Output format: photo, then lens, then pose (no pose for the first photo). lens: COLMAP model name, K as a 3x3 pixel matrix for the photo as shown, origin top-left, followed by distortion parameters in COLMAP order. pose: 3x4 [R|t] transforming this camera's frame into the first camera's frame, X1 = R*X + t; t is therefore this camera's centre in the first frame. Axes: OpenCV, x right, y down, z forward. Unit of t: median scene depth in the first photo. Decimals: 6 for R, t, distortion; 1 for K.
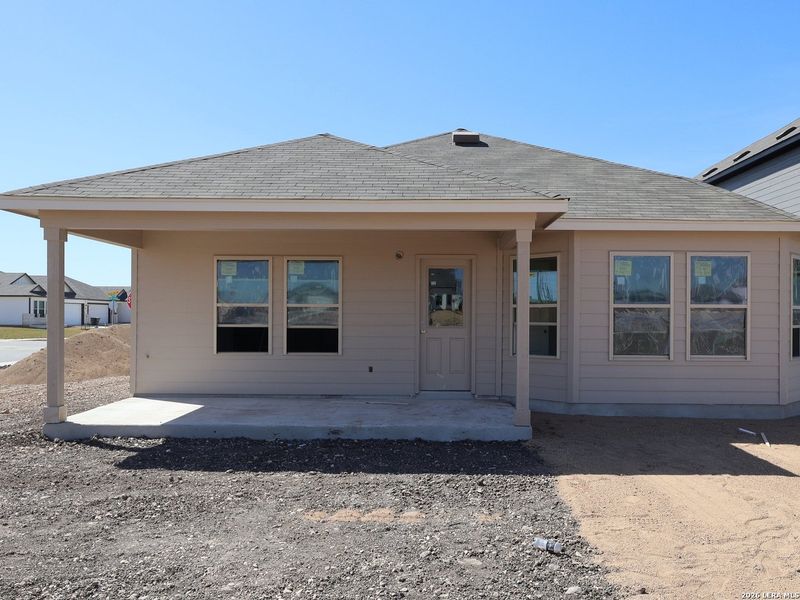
lens RADIAL K [[667.2, 0, 400.0], [0, 667.2, 300.0], [0, 0, 1]] dist [-0.002409, 0.000997]
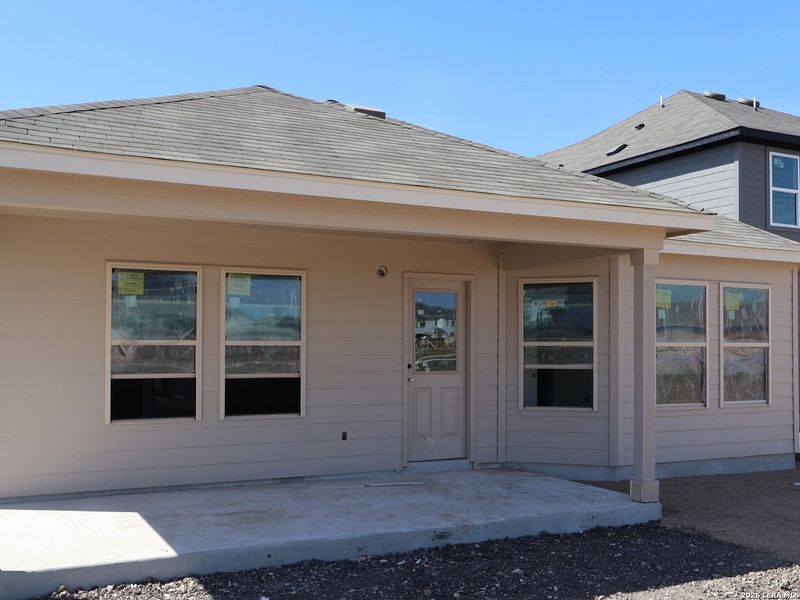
lens RADIAL K [[846.2, 0, 399.2], [0, 846.2, 320.1], [0, 0, 1]] dist [-0.003160, -0.002457]
pose [[0.889401, 0.011759, 0.456977, -0.406057], [-0.008576, 0.999922, -0.009038, -0.008540], [-0.457048, 0.004119, 0.889433, 0.201325]]
